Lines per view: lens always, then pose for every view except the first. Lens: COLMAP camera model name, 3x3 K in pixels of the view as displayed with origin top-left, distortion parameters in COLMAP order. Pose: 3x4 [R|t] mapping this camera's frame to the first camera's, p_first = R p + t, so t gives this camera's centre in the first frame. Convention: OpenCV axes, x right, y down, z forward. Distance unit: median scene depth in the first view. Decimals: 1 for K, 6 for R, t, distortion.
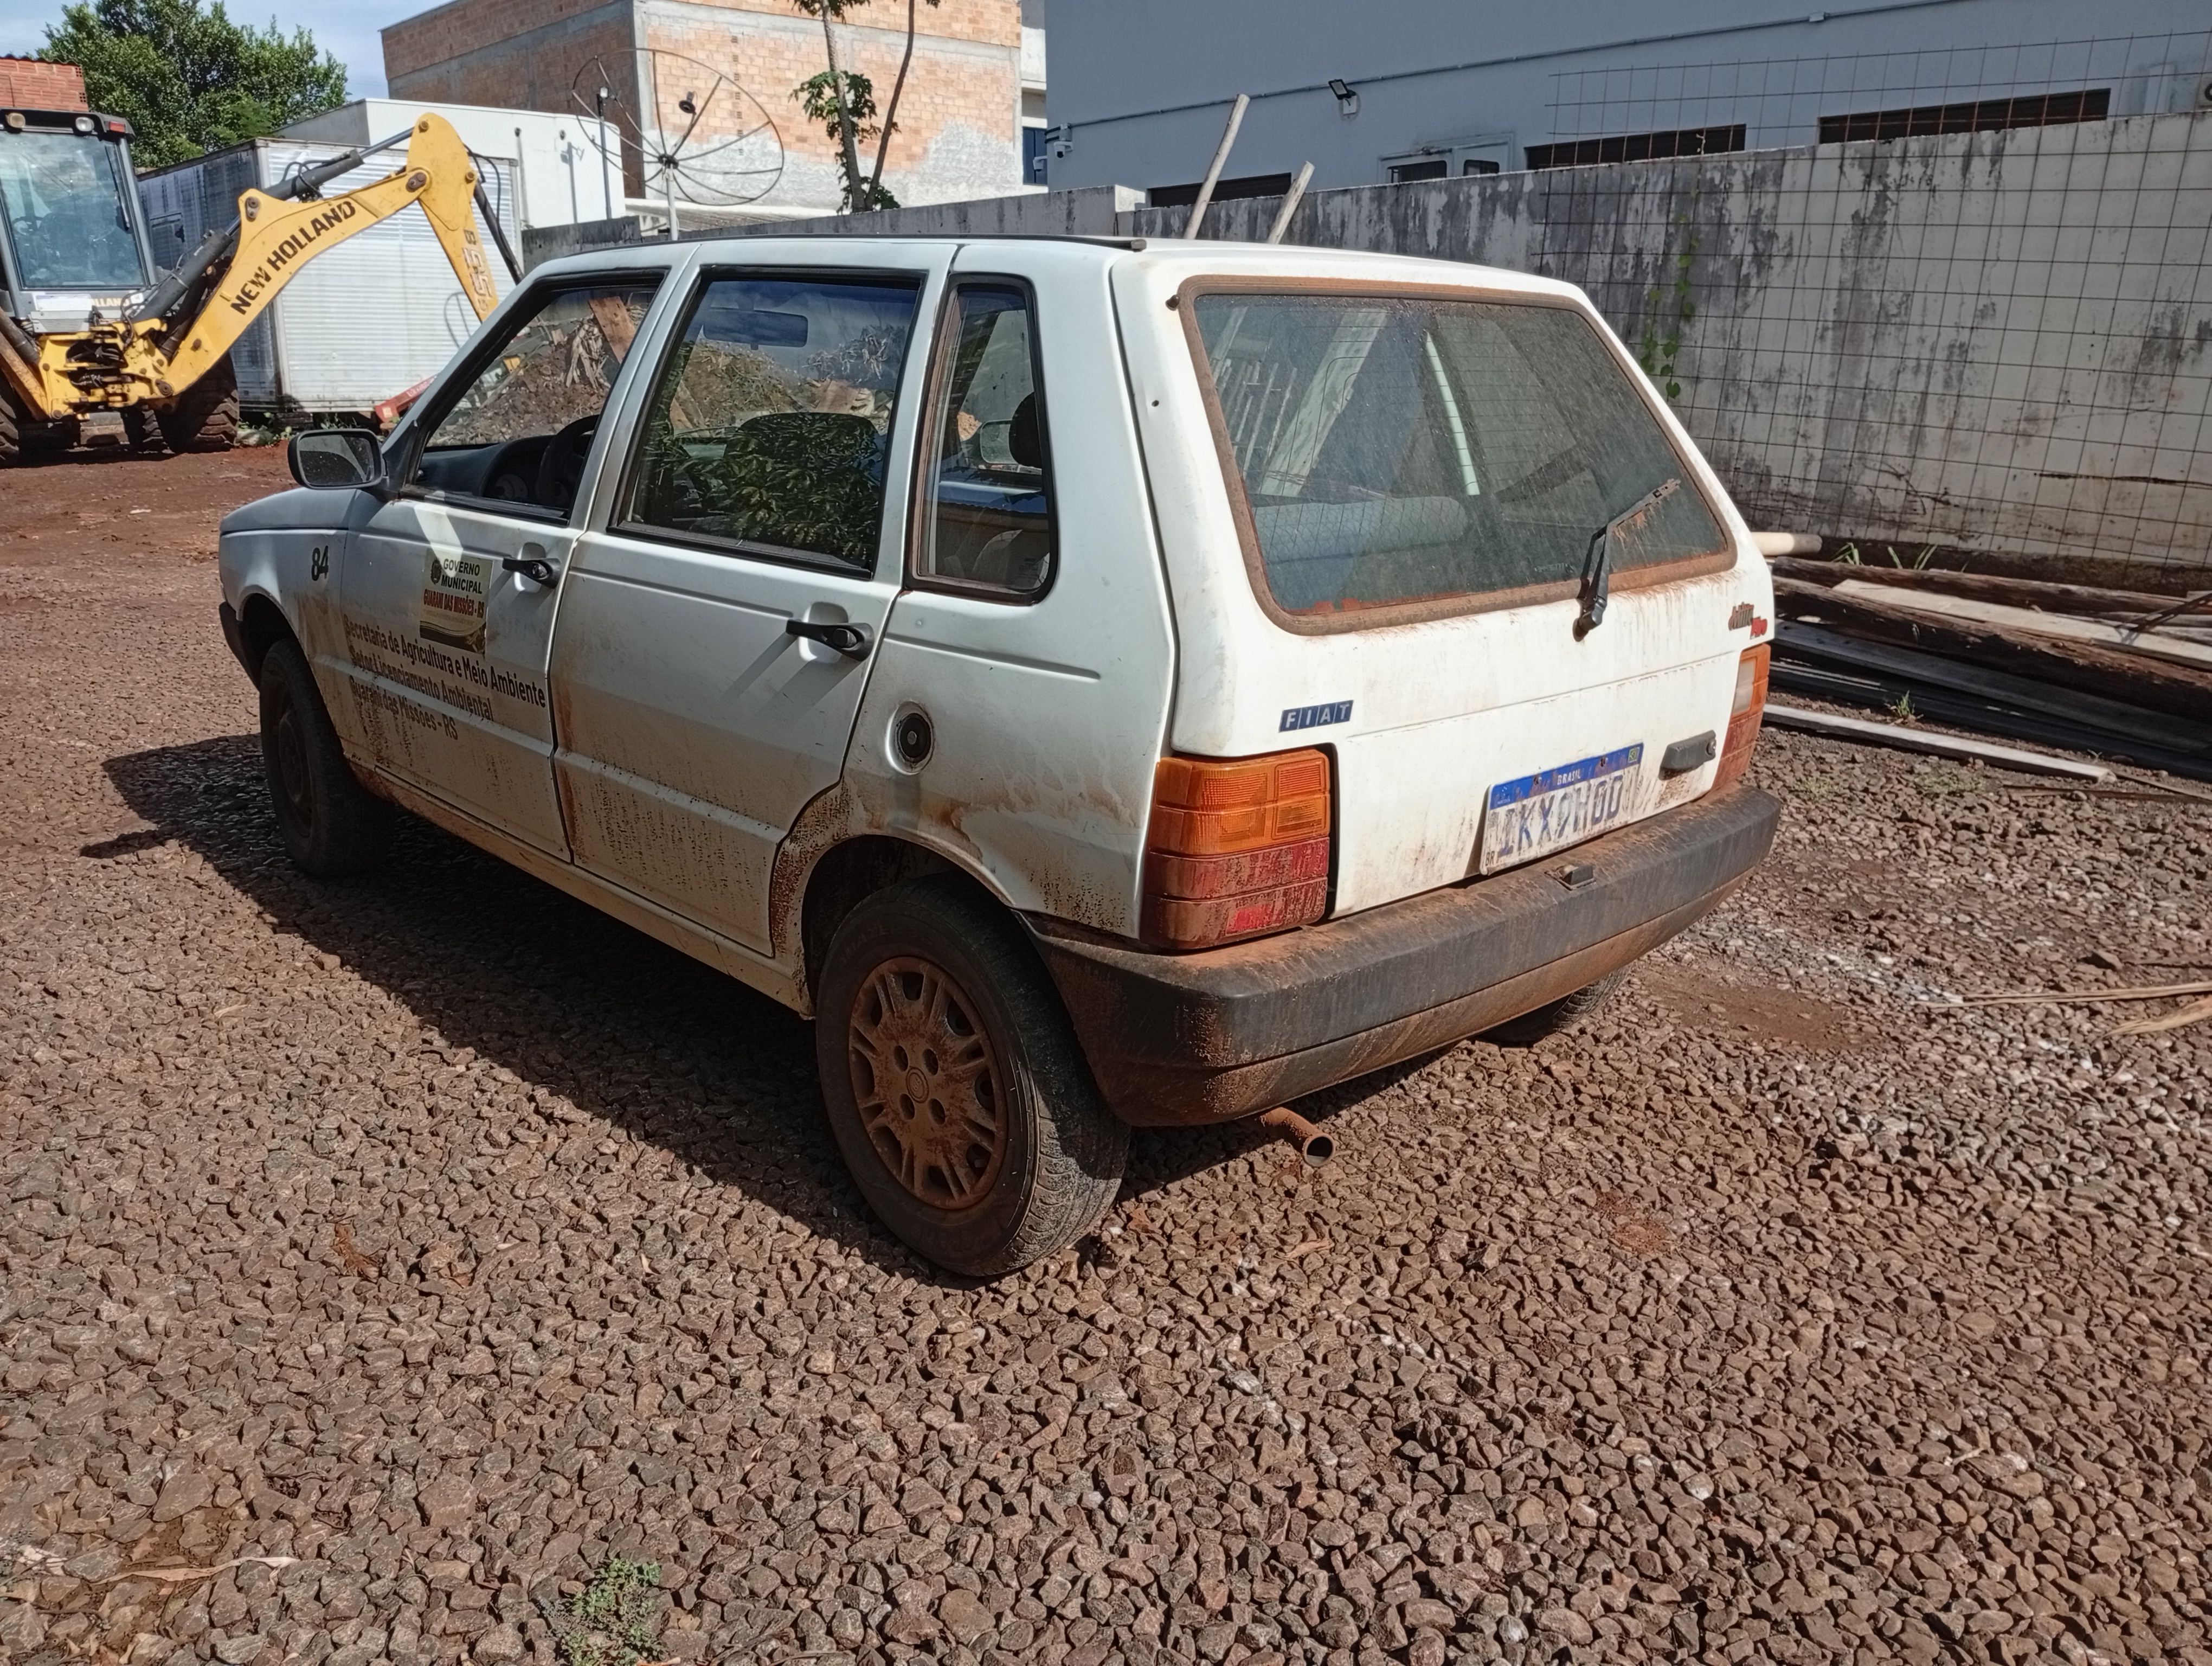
lens RADIAL K [[1740.7, 0, 1107.0], [0, 1740.7, 888.4], [0, 0, 1]] dist [0.058432, -0.063467]
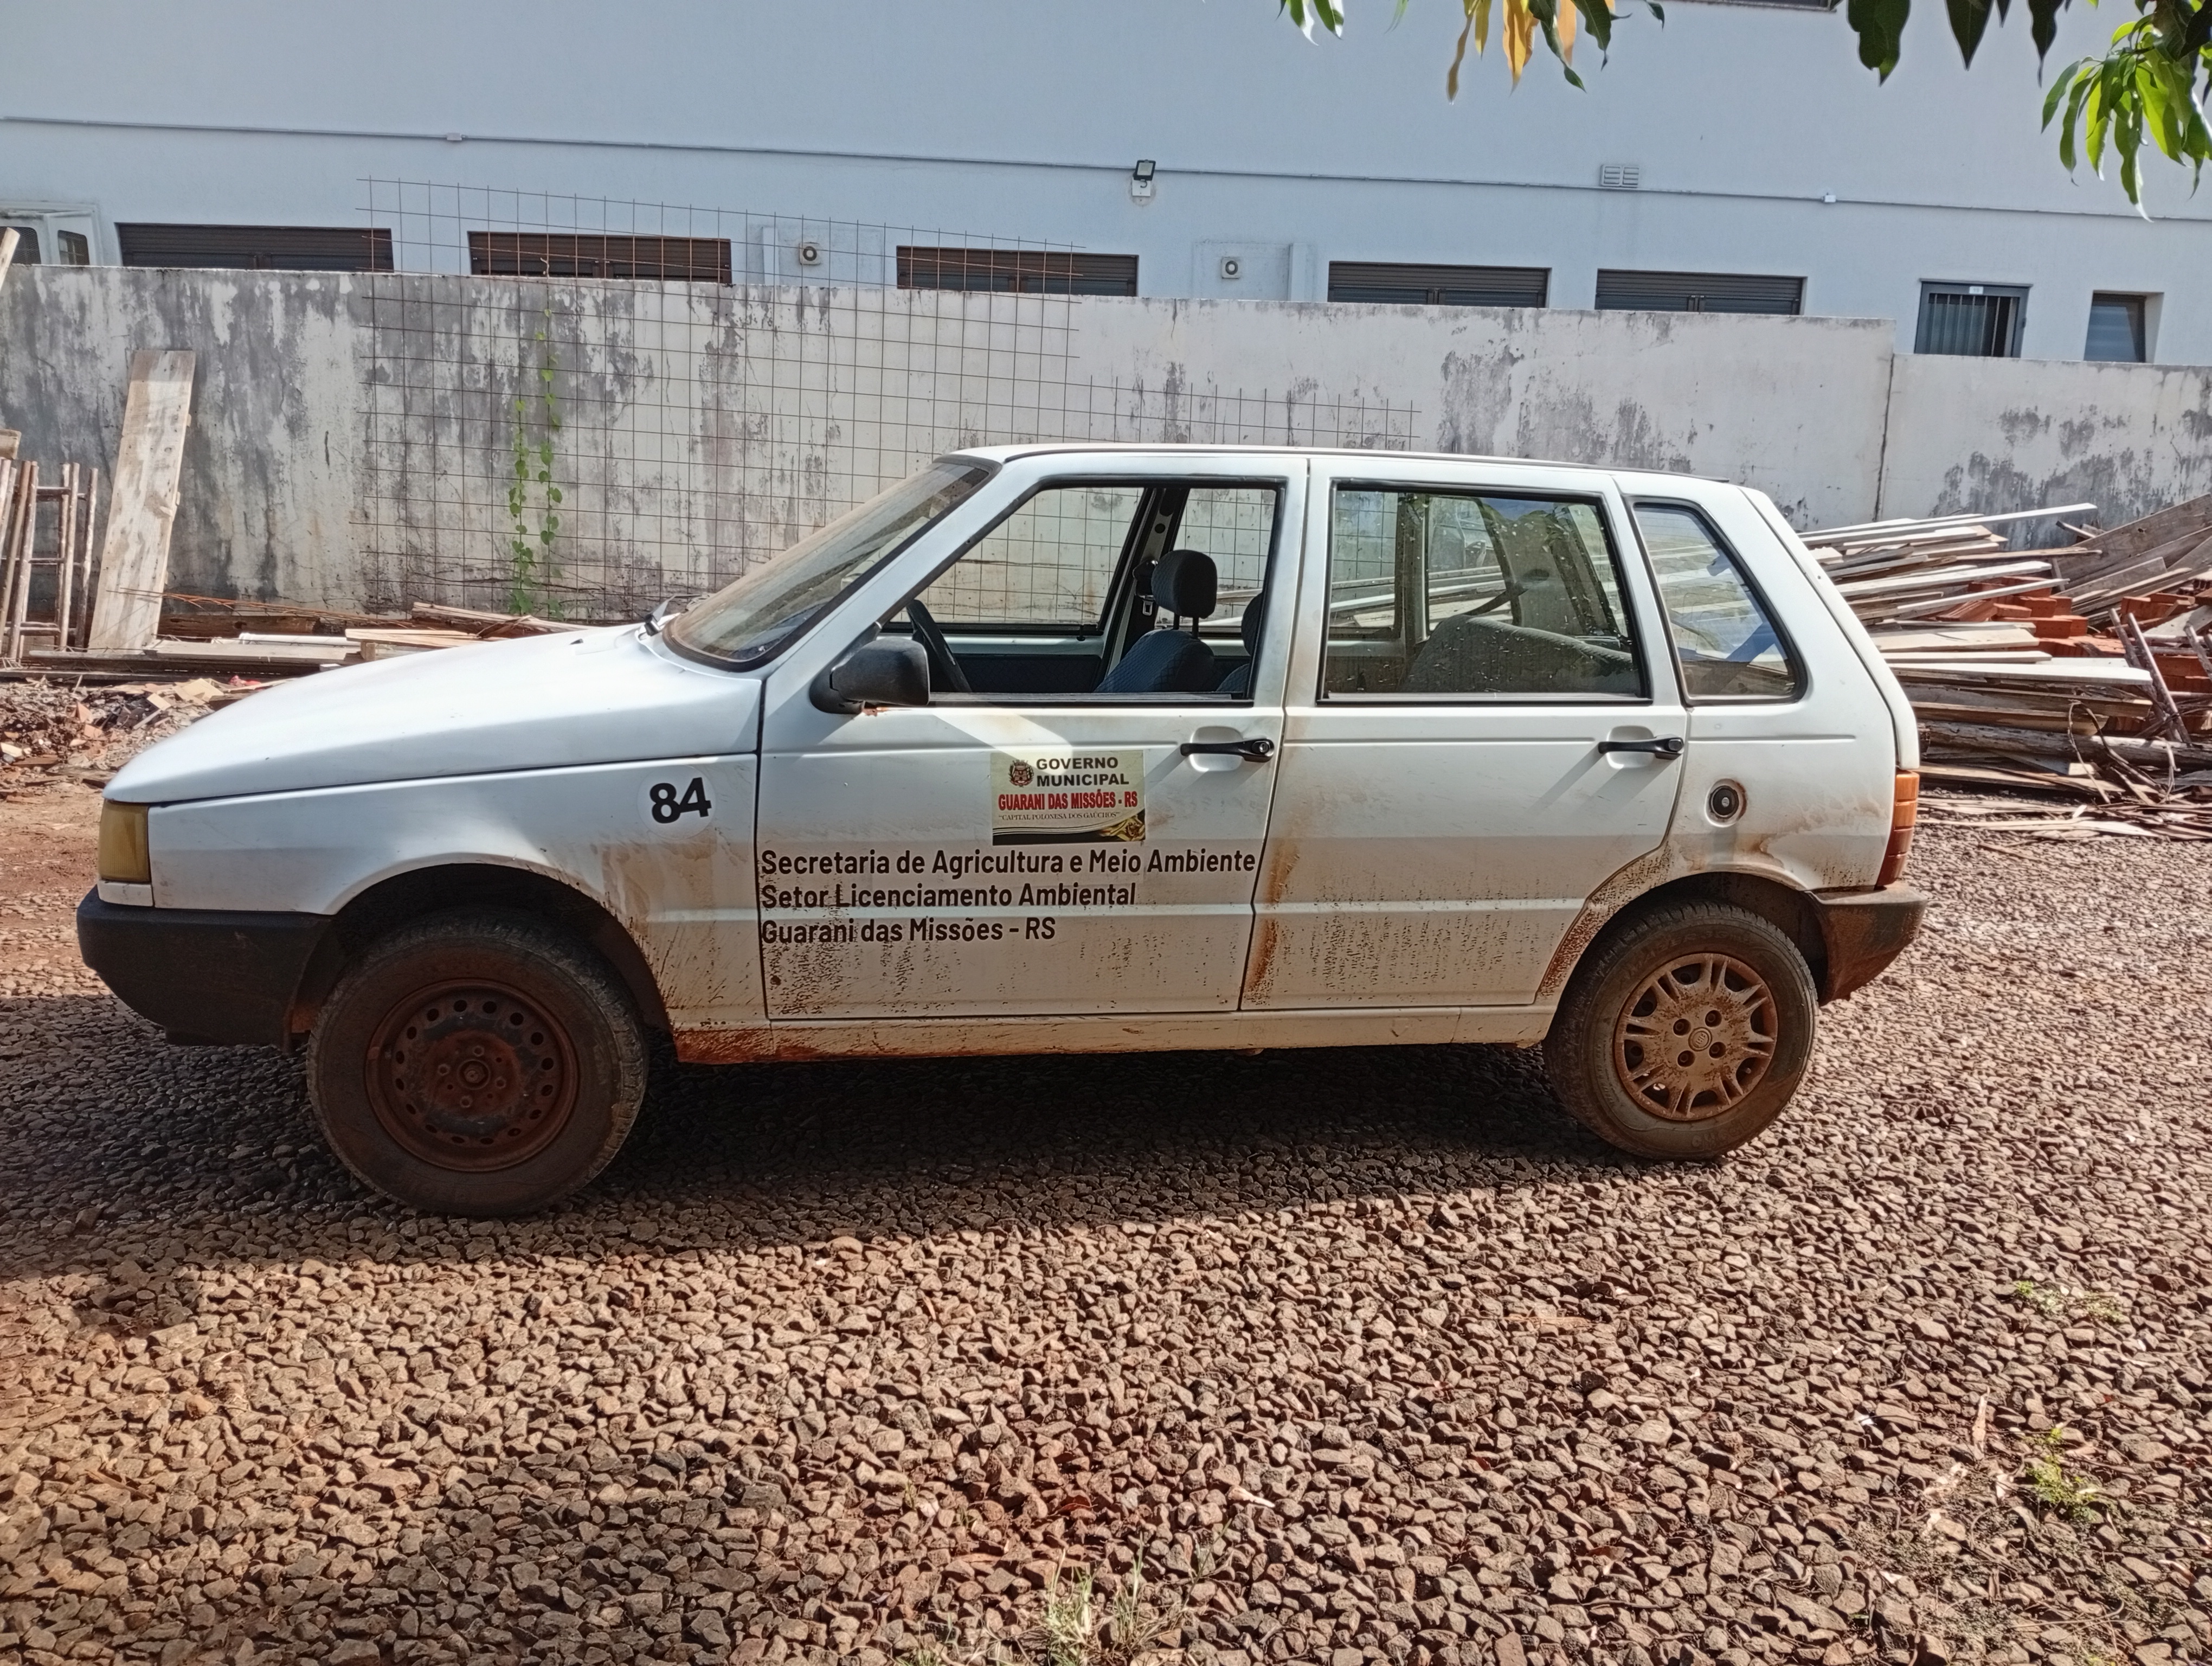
lens RADIAL K [[1764.8, 0, 1117.4], [0, 1764.8, 873.6], [0, 0, 1]] dist [0.100046, -0.227202]
pose [[0.518038, -0.199035, 0.831879, -1.352998], [0.231460, 0.968885, 0.087678, -0.228584], [-0.823446, 0.147126, 0.547988, 0.482975]]
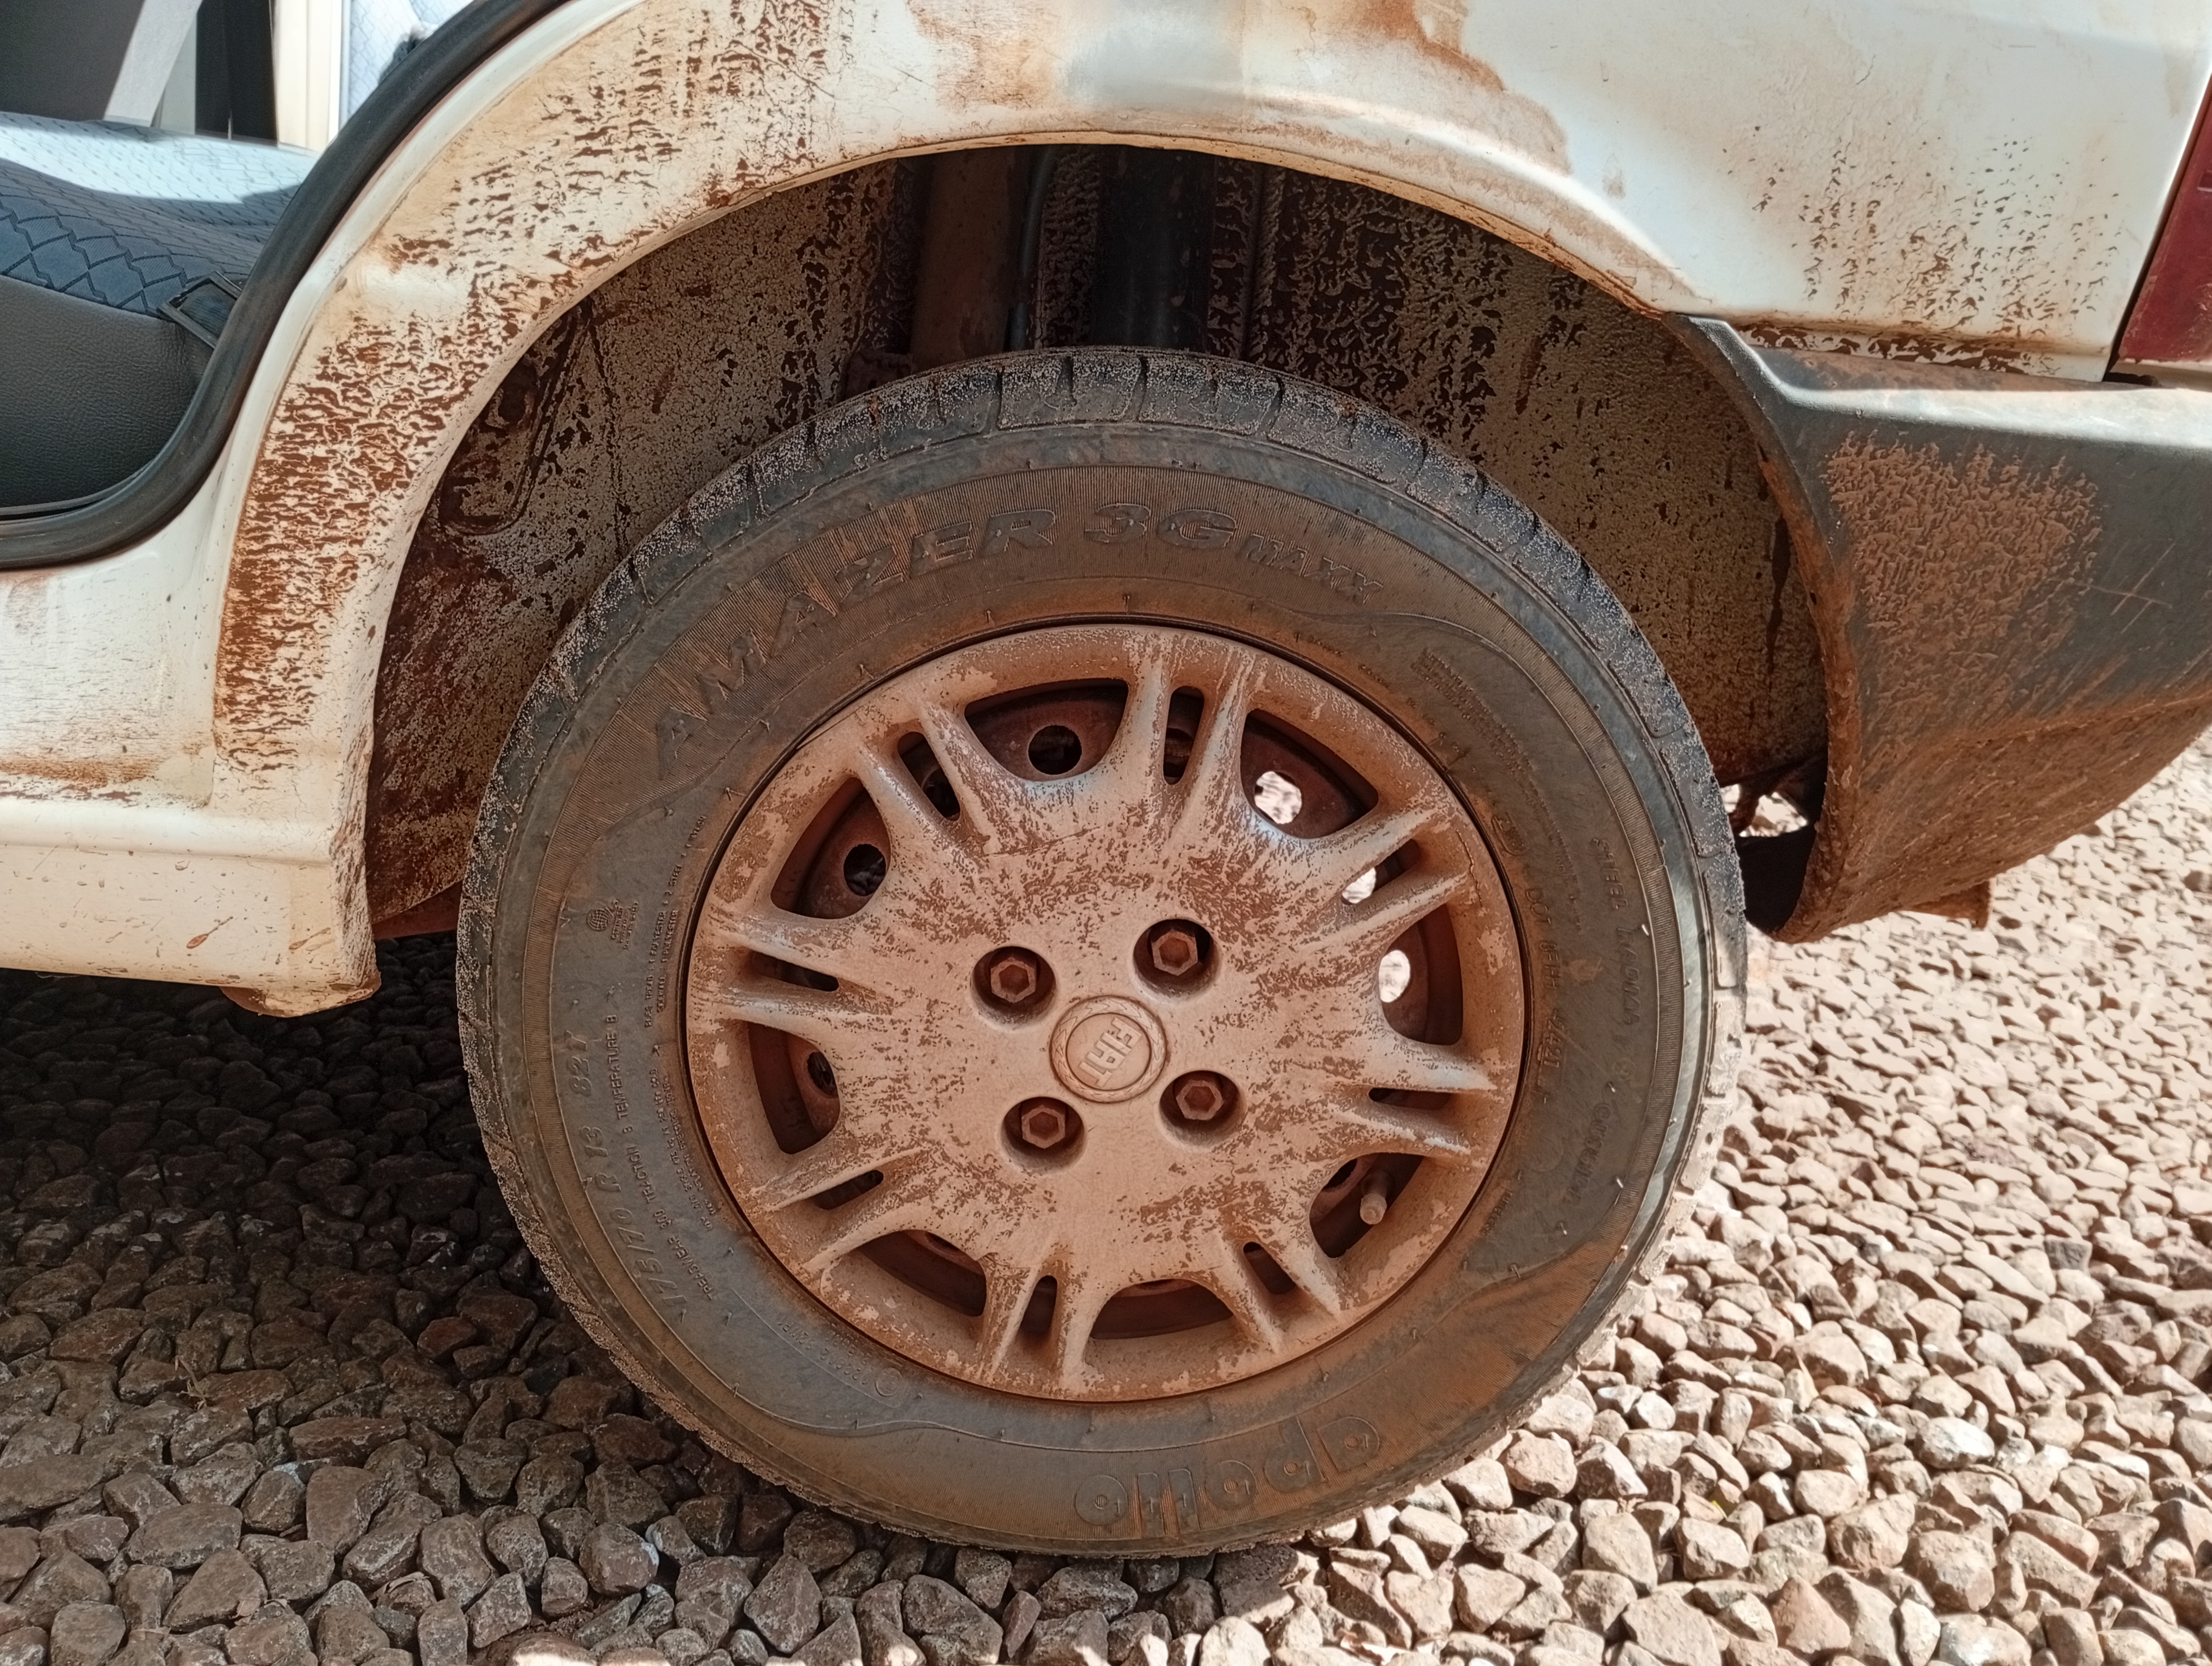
lens RADIAL K [[1764.8, 0, 1117.4], [0, 1764.8, 873.6], [0, 0, 1]] dist [0.100046, -0.227202]
pose [[0.657037, -0.220115, 0.721008, -0.276954], [0.174592, 0.974850, 0.138508, 0.034704], [-0.733362, 0.034877, 0.678943, 0.676377]]
